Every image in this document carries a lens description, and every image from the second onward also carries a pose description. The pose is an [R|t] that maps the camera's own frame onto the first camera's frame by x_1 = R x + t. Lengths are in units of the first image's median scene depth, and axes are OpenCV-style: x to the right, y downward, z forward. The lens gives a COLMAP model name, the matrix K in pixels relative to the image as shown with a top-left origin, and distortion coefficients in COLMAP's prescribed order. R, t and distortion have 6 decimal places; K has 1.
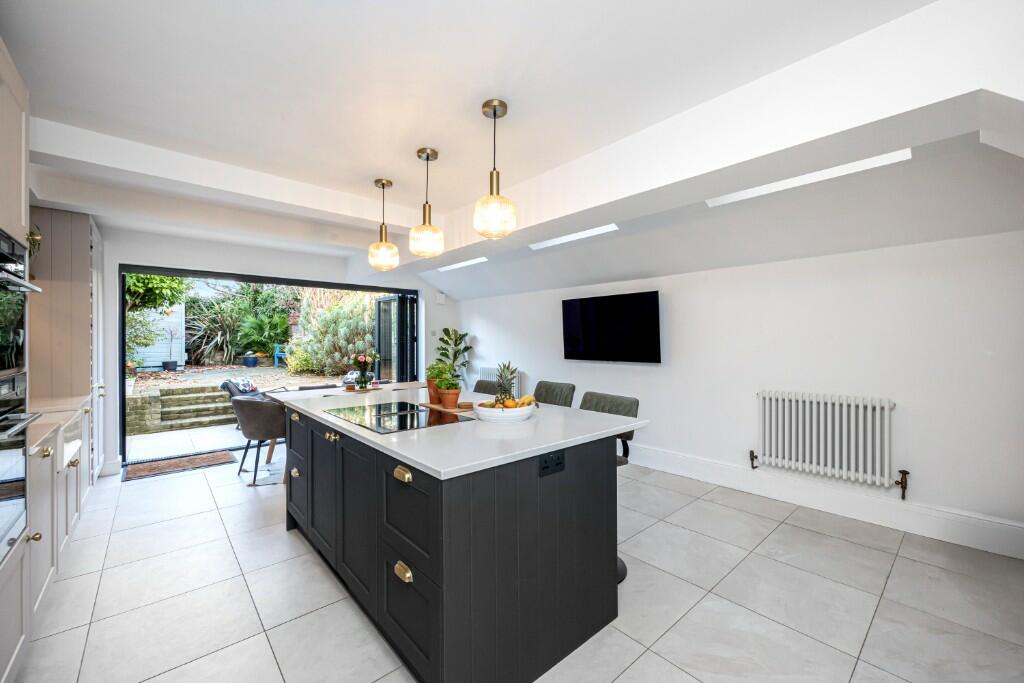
lens RADIAL K [[413.8, 0, 514.1], [0, 413.8, 341.3], [0, 0, 1]] dist [0.001303, -0.000386]
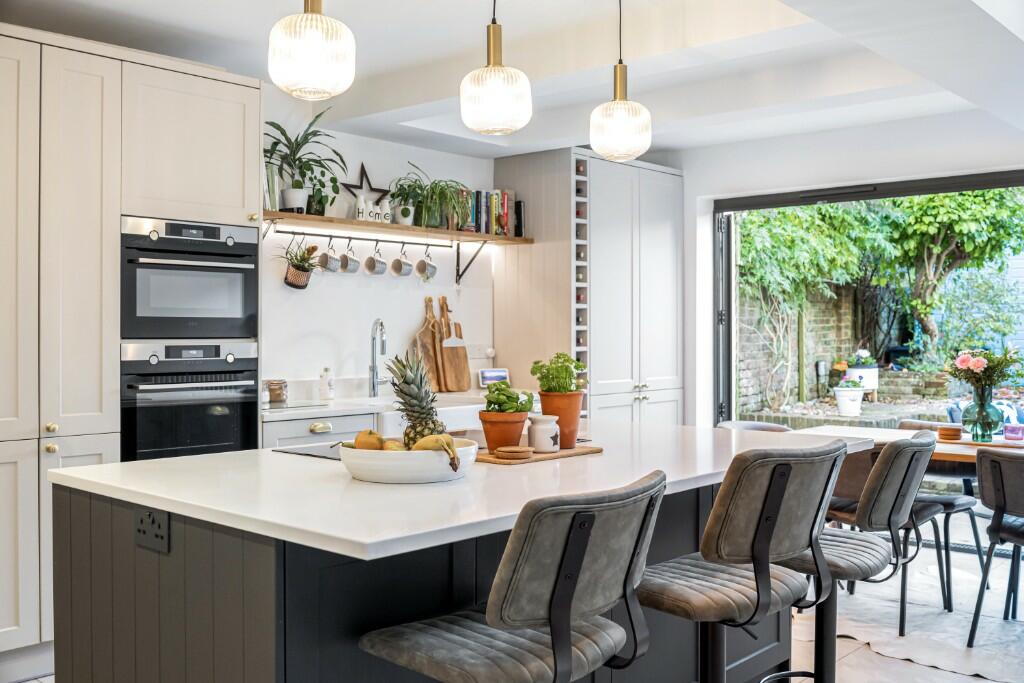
lens RADIAL K [[1007.4, 0, 515.3], [0, 1007.4, 332.1], [0, 0, 1]] dist [-0.030320, -0.000915]
pose [[0.126118, 0.002929, -0.992011, 0.275317], [-0.002522, 0.999993, 0.002632, 0.006921], [0.992012, 0.002170, 0.126124, 0.253223]]
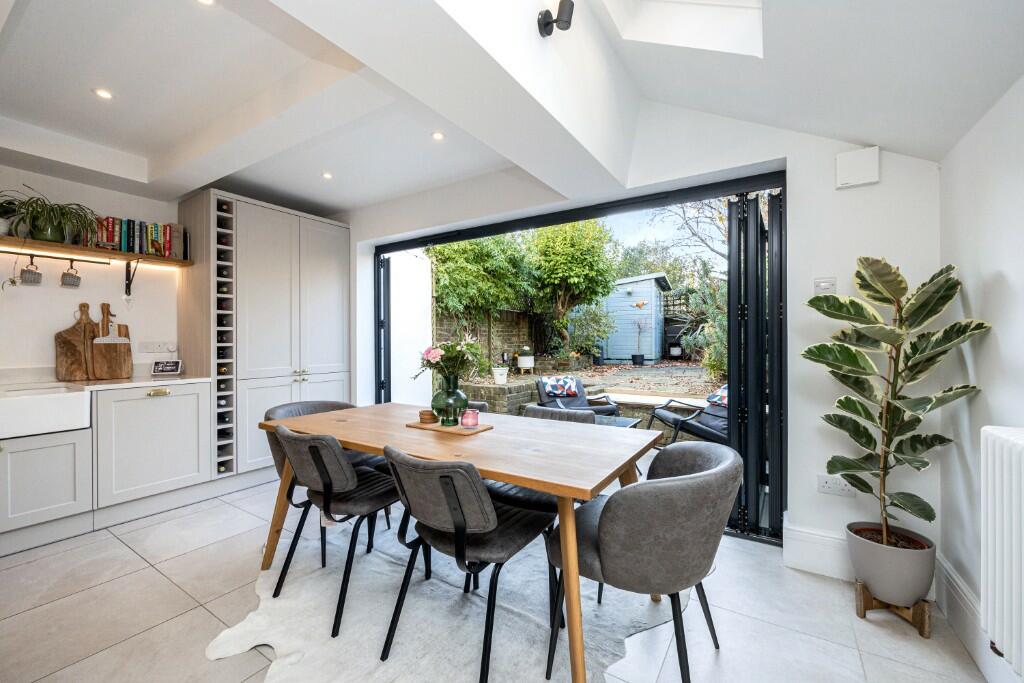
lens RADIAL K [[413.8, 0, 514.1], [0, 413.8, 341.3], [0, 0, 1]] dist [0.001303, -0.000386]
pose [[0.280436, 0.002713, -0.959869, 0.030744], [0.000646, 0.999995, 0.003015, 0.016017], [0.959872, -0.001466, 0.280433, 0.525847]]
